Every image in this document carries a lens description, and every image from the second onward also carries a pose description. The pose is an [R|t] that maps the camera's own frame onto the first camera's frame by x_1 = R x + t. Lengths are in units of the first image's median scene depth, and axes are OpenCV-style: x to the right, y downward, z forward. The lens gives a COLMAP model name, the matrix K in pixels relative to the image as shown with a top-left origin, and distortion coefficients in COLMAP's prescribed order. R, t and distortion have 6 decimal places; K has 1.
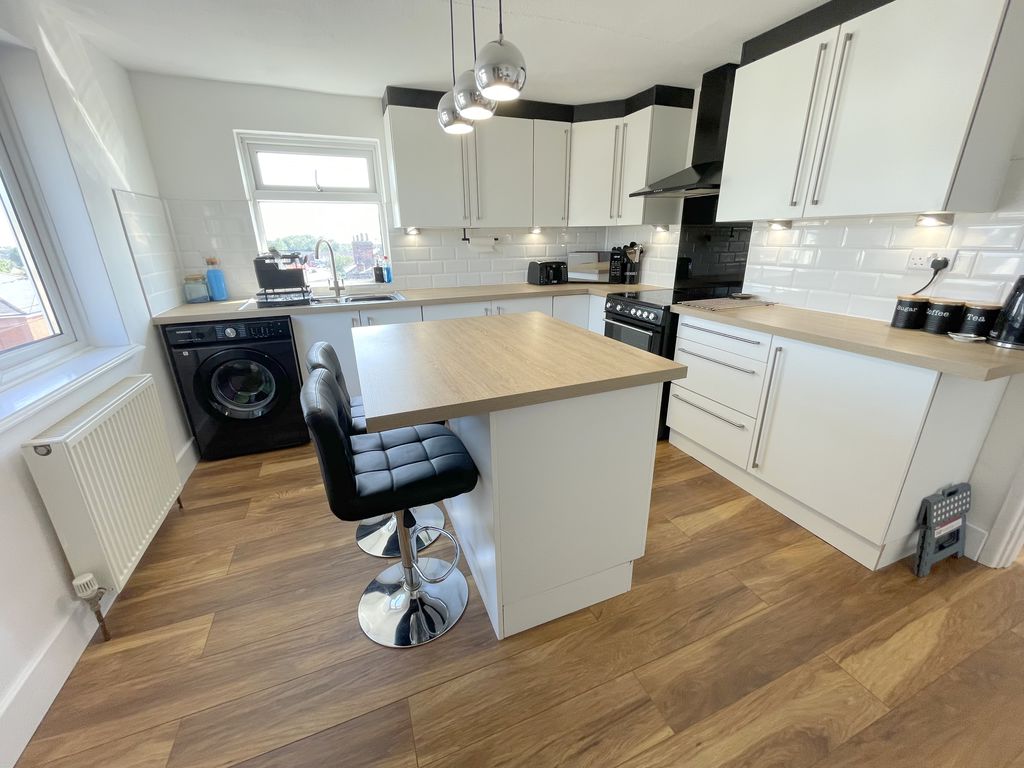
lens RADIAL K [[413.3, 0, 516.3], [0, 413.3, 382.1], [0, 0, 1]] dist [-0.003341, -0.000425]
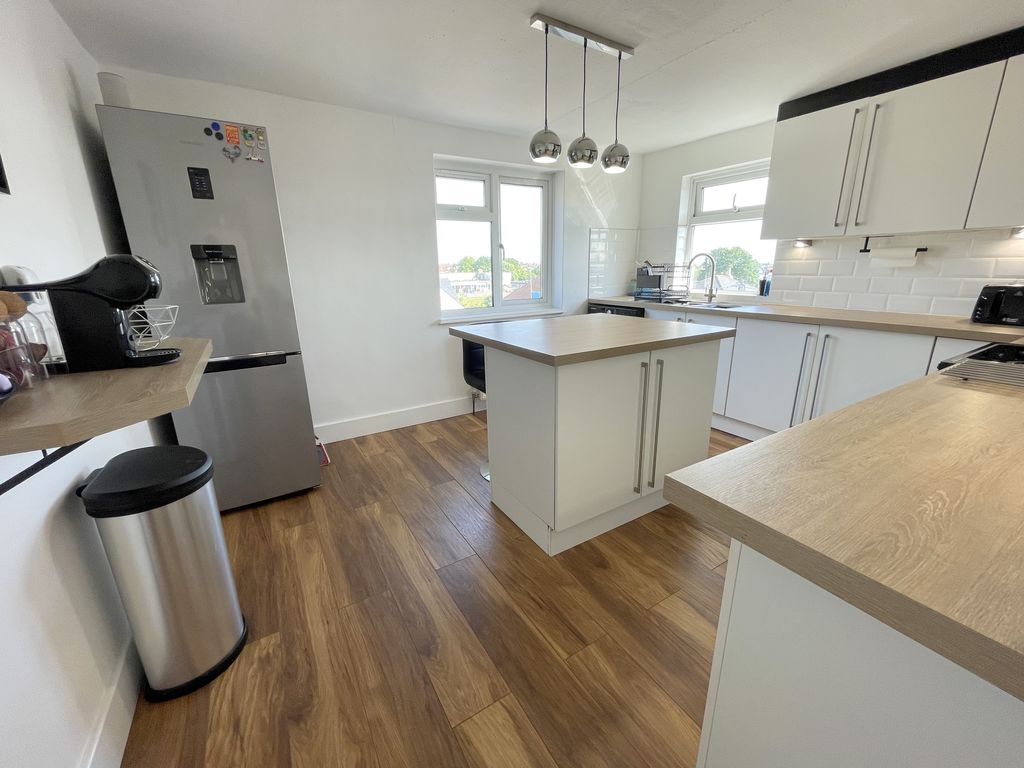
lens RADIAL K [[413.3, 0, 508.5], [0, 413.3, 378.8], [0, 0, 1]] dist [-0.003341, -0.000425]
pose [[0.159635, 0.269228, -0.949754, 0.726262], [-0.314718, 0.925770, 0.209531, -0.087411], [0.935665, 0.265456, 0.232516, 0.305977]]
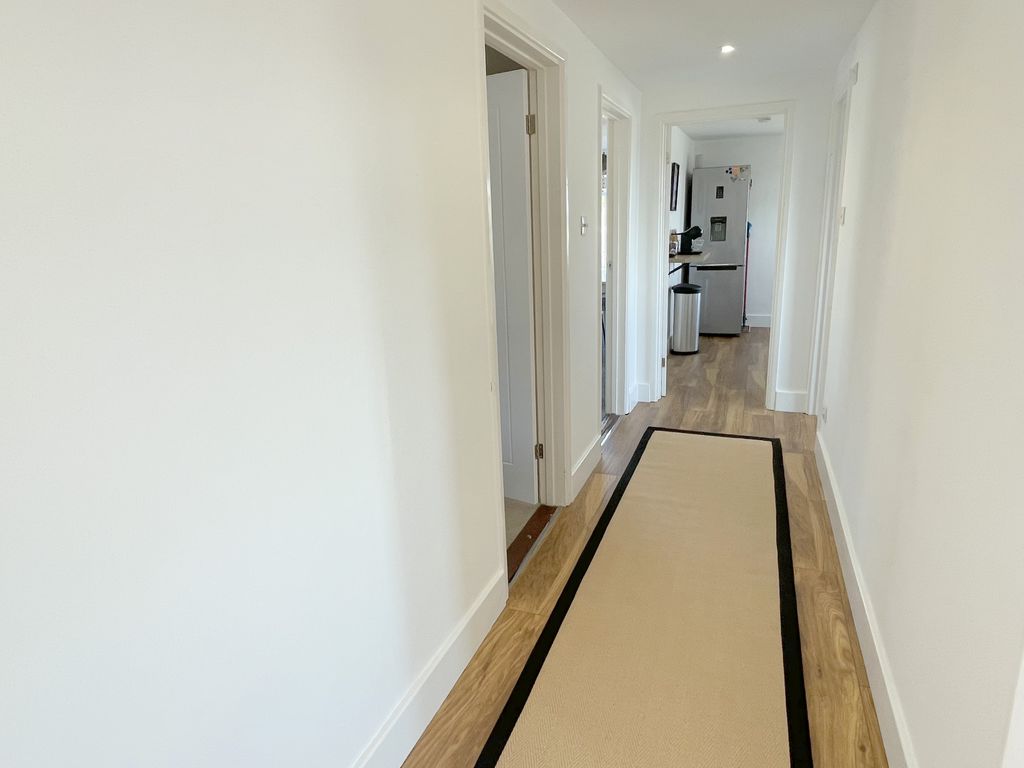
lens RADIAL K [[596.9, 0, 512.6], [0, 596.9, 380.6], [0, 0, 1]] dist [0.000774, 0.000110]
pose [[-0.702659, 0.218804, -0.677049, 2.144288], [-0.190121, 0.859210, 0.474986, -0.383118], [0.685657, 0.462474, -0.562132, 0.964361]]
